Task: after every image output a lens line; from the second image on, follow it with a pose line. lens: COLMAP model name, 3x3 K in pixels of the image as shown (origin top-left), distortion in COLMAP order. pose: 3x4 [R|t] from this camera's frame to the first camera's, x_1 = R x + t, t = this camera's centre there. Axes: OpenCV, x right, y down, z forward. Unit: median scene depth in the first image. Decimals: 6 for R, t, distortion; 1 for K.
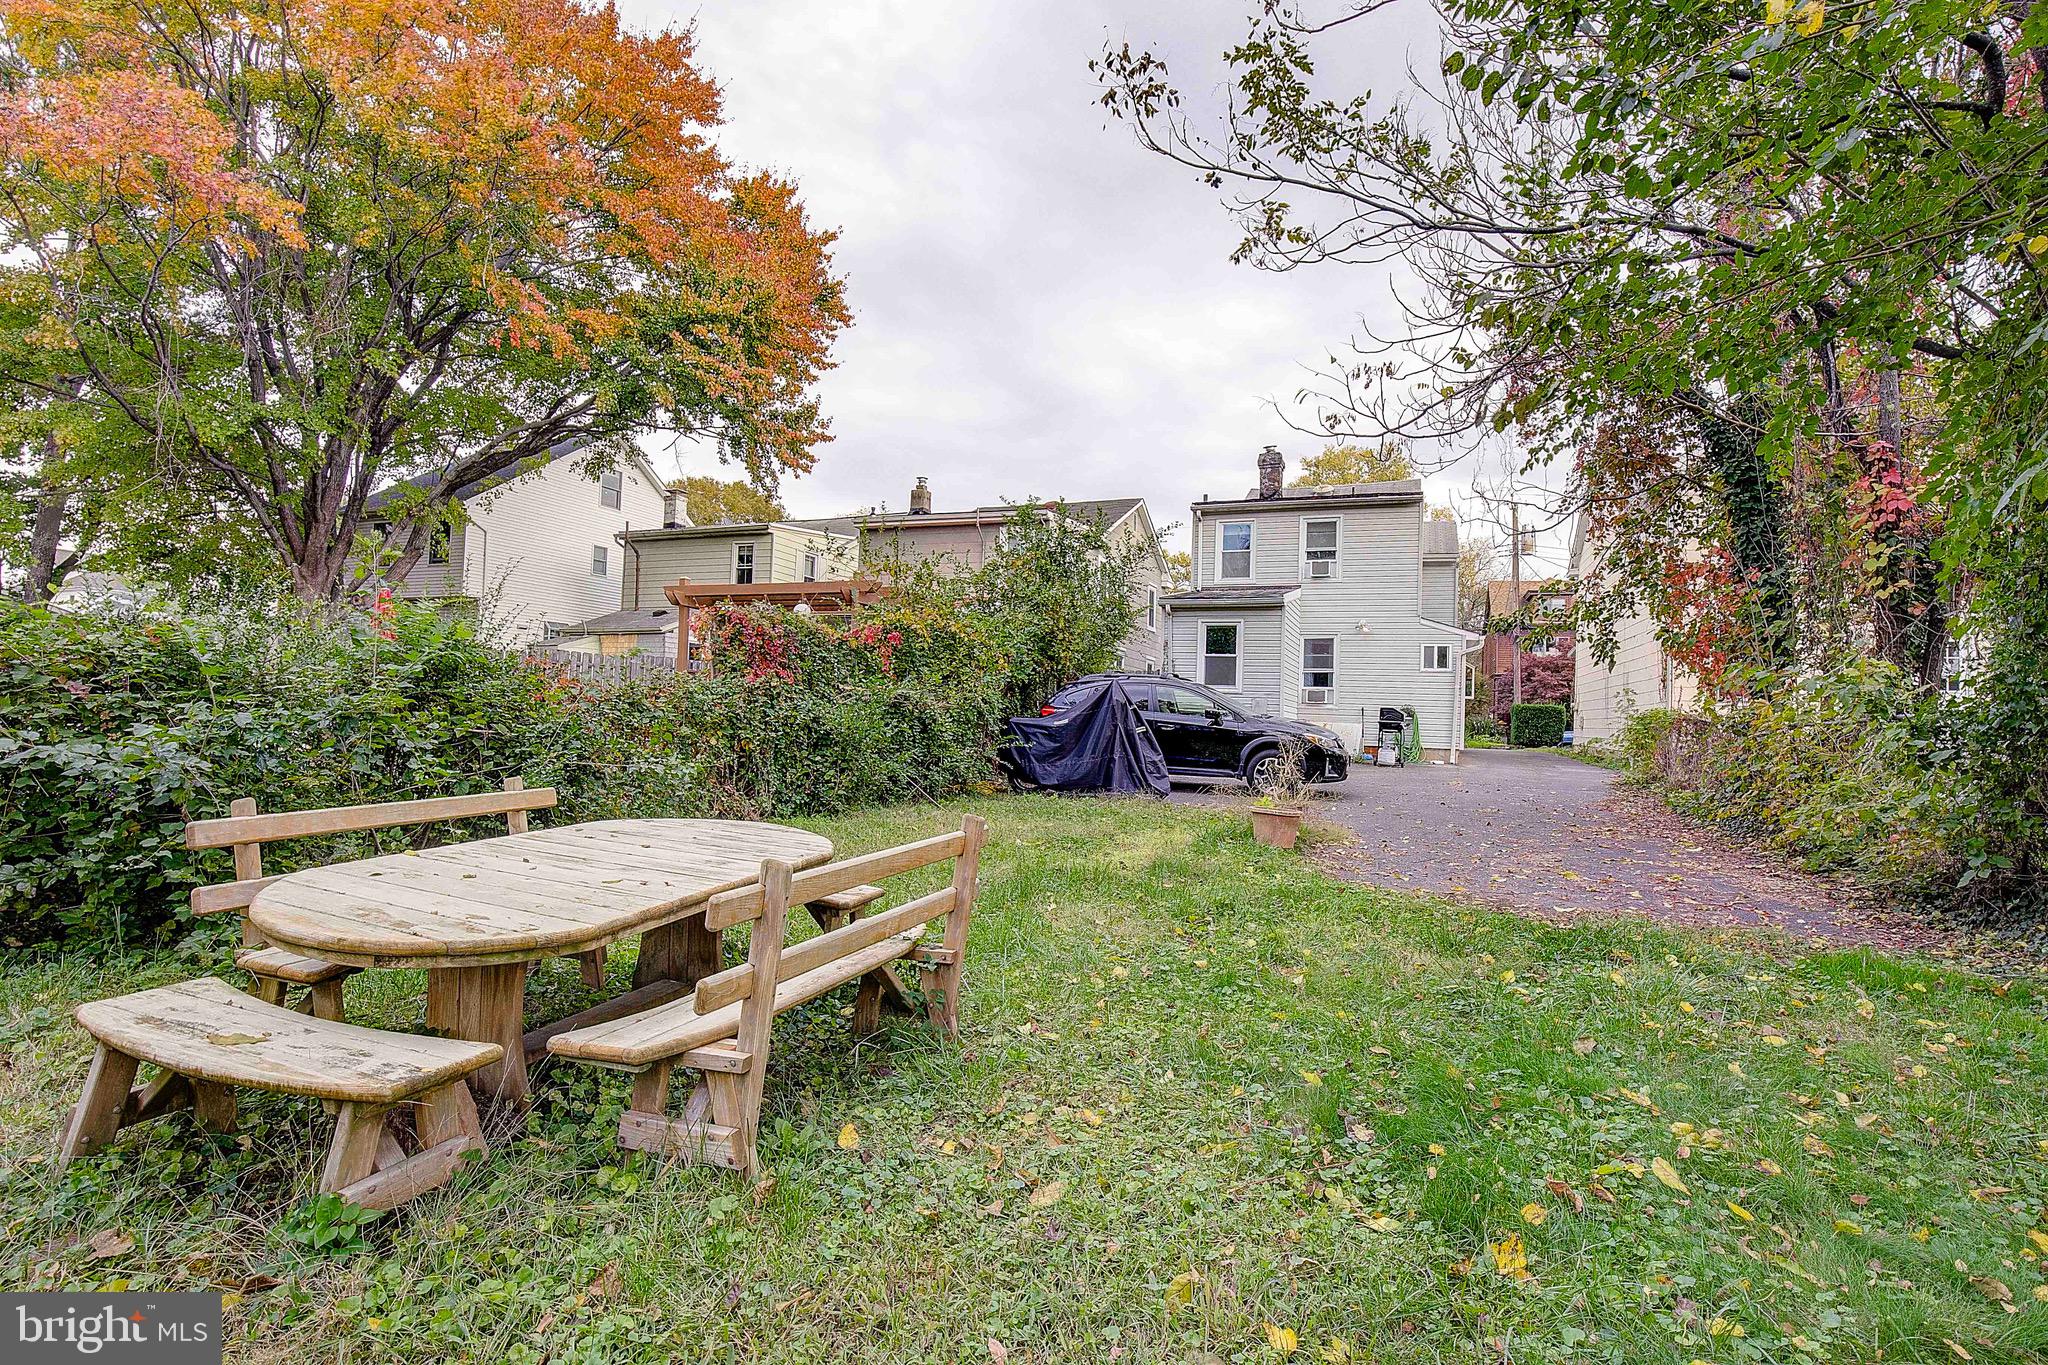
lens RADIAL K [[940.0, 0, 1021.4], [0, 940.0, 683.4], [0, 0, 1]] dist [-0.030093, 0.002831]
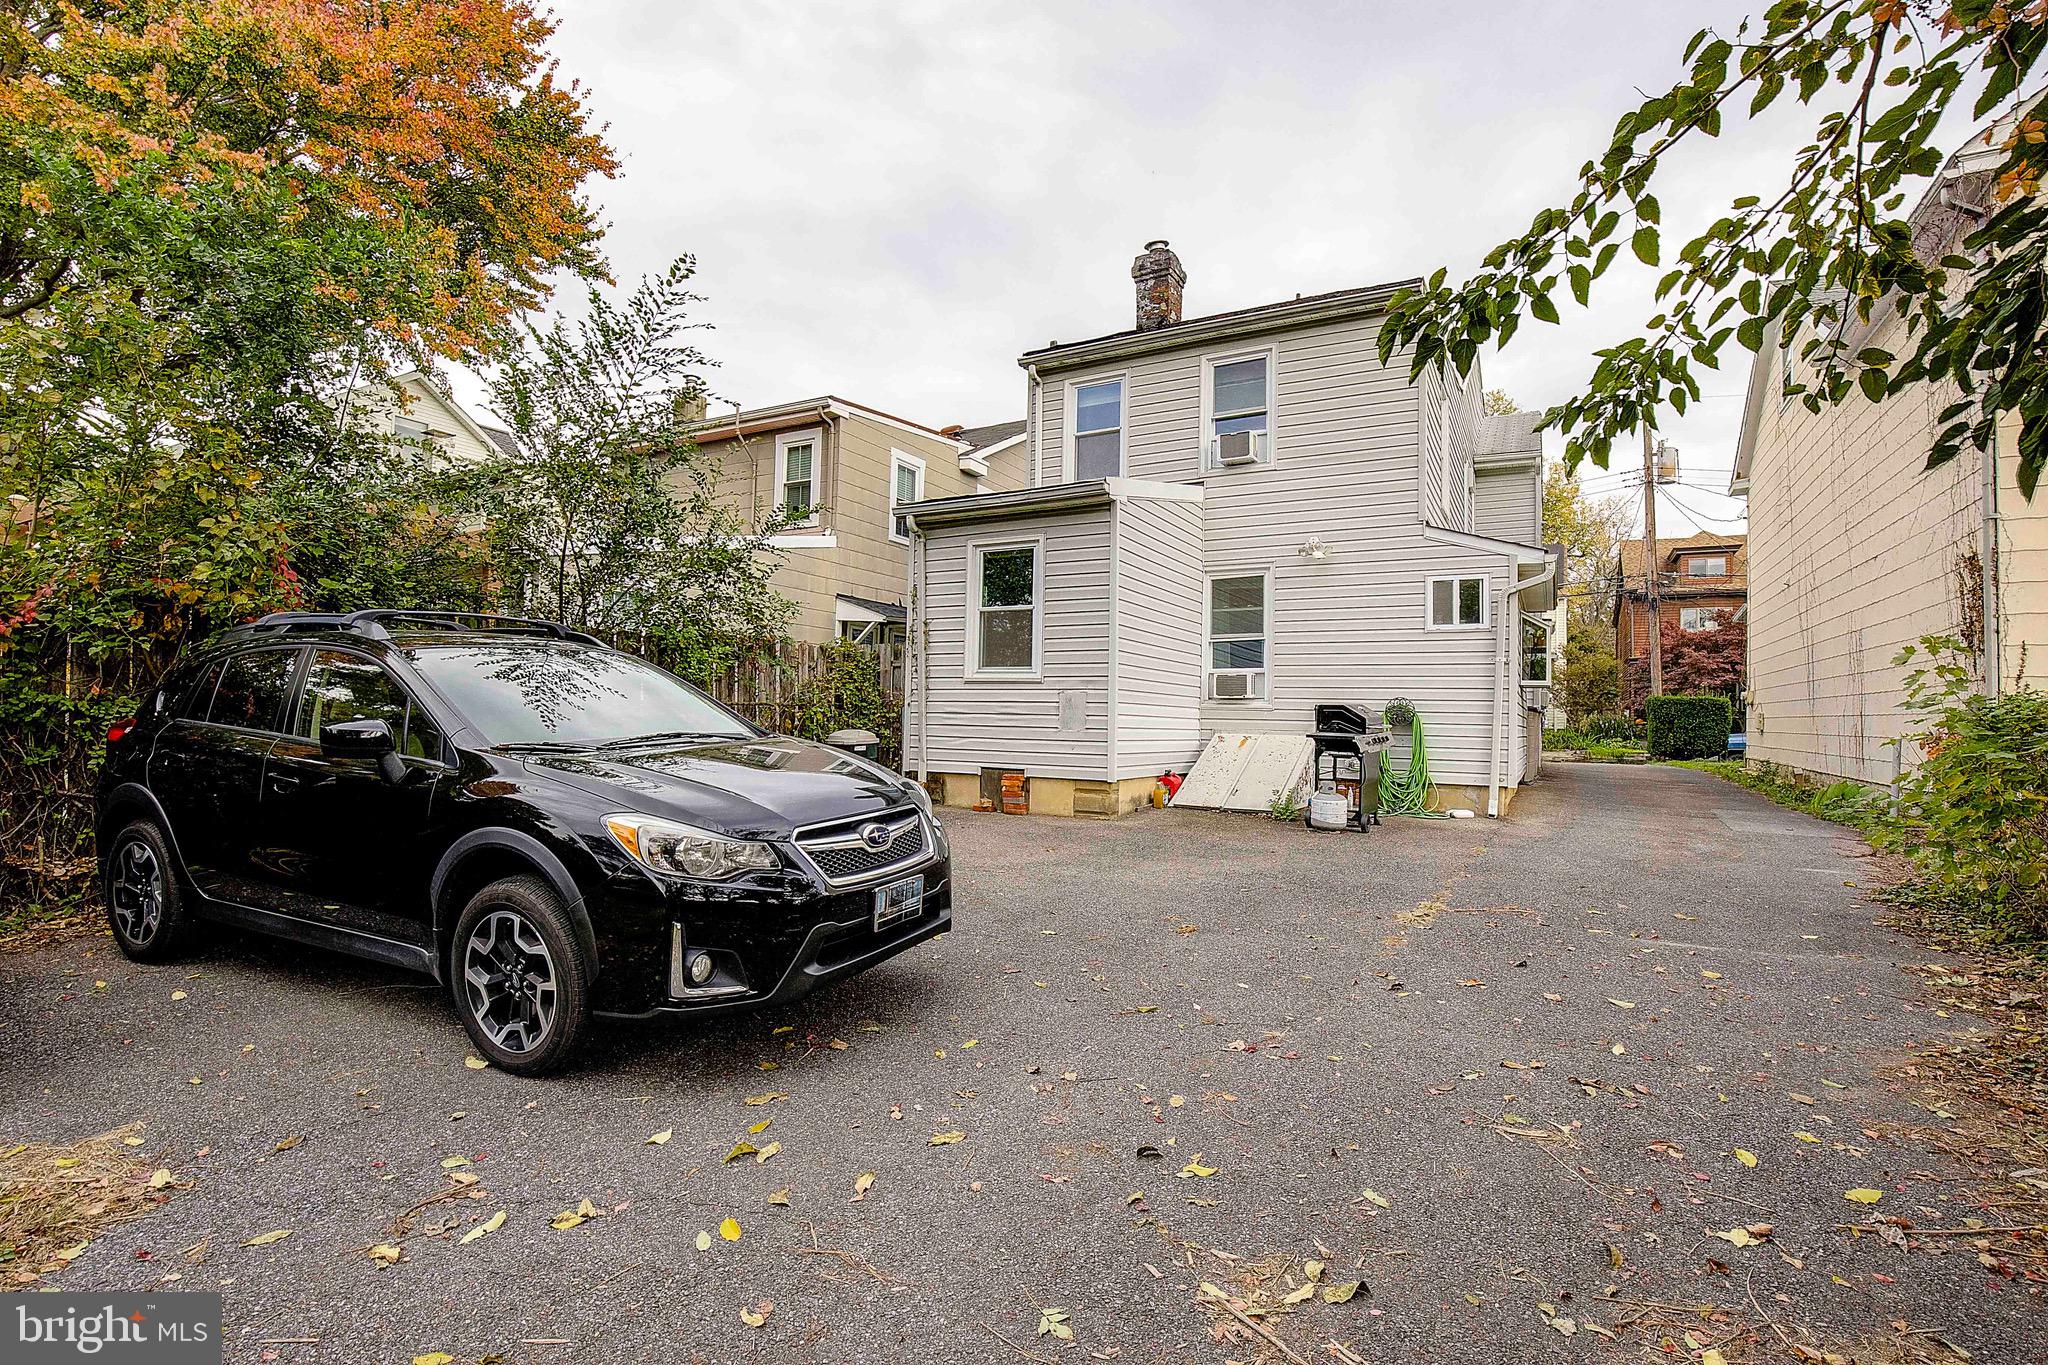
lens RADIAL K [[940.0, 0, 1028.5], [0, 940.0, 693.1], [0, 0, 1]] dist [-0.030093, 0.002831]
pose [[0.992897, -0.022418, -0.116844, 0.249284], [0.022828, 0.999737, 0.002173, 0.013187], [0.116764, -0.004825, 0.993148, 0.434898]]
